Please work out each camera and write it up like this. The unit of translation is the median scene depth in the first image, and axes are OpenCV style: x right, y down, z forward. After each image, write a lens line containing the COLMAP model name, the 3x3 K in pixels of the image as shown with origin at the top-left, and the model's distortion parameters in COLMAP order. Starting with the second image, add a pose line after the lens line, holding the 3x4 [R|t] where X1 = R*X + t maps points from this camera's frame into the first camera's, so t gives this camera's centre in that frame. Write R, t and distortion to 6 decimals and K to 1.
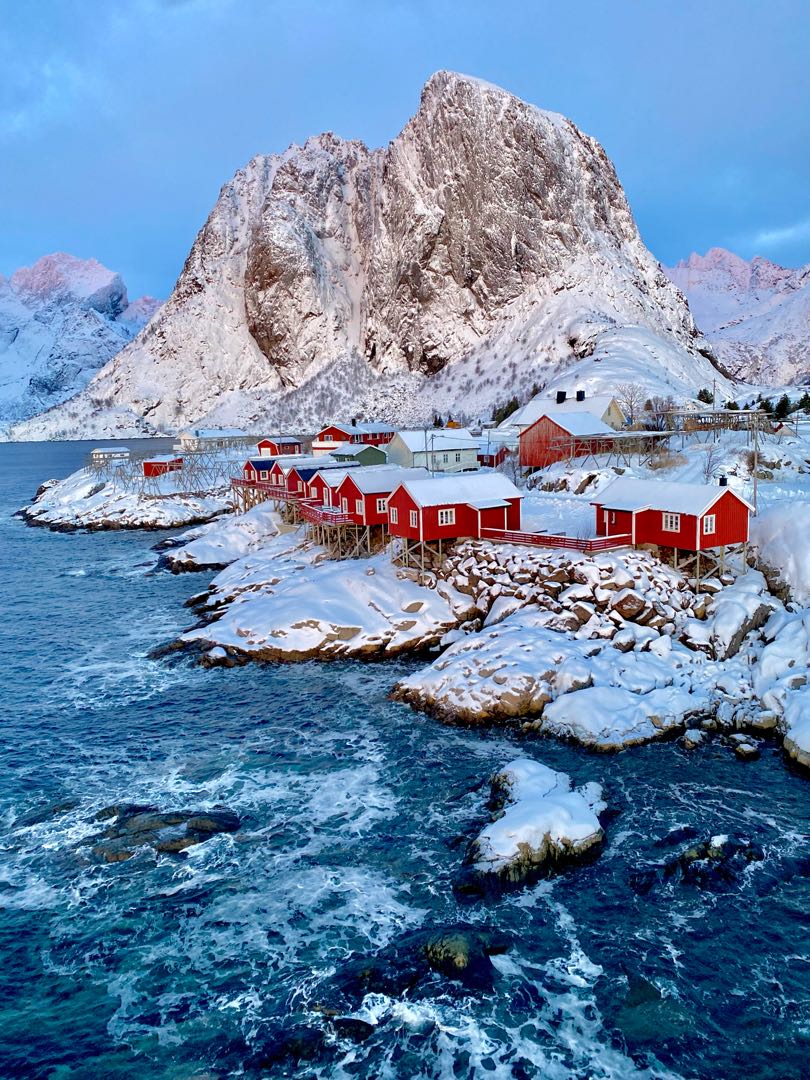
lens RADIAL K [[807.1, 0, 405.0], [0, 807.1, 540.0], [0, 0, 1]] dist [0.110454, -0.224293]
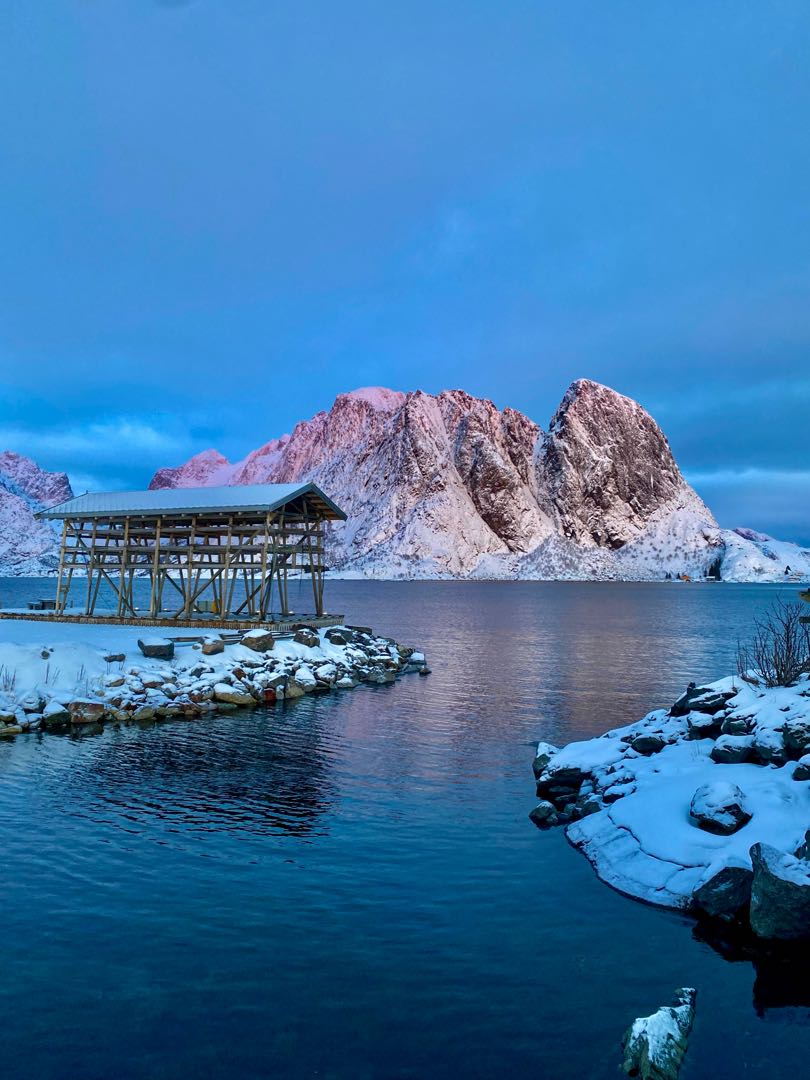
lens RADIAL K [[807.1, 0, 405.0], [0, 807.1, 540.0], [0, 0, 1]] dist [0.110454, -0.224293]
pose [[0.949361, 0.055037, 0.309328, -0.906666], [0.009455, 0.979087, -0.203221, 0.119992], [-0.314044, 0.195855, 0.928987, -0.458331]]
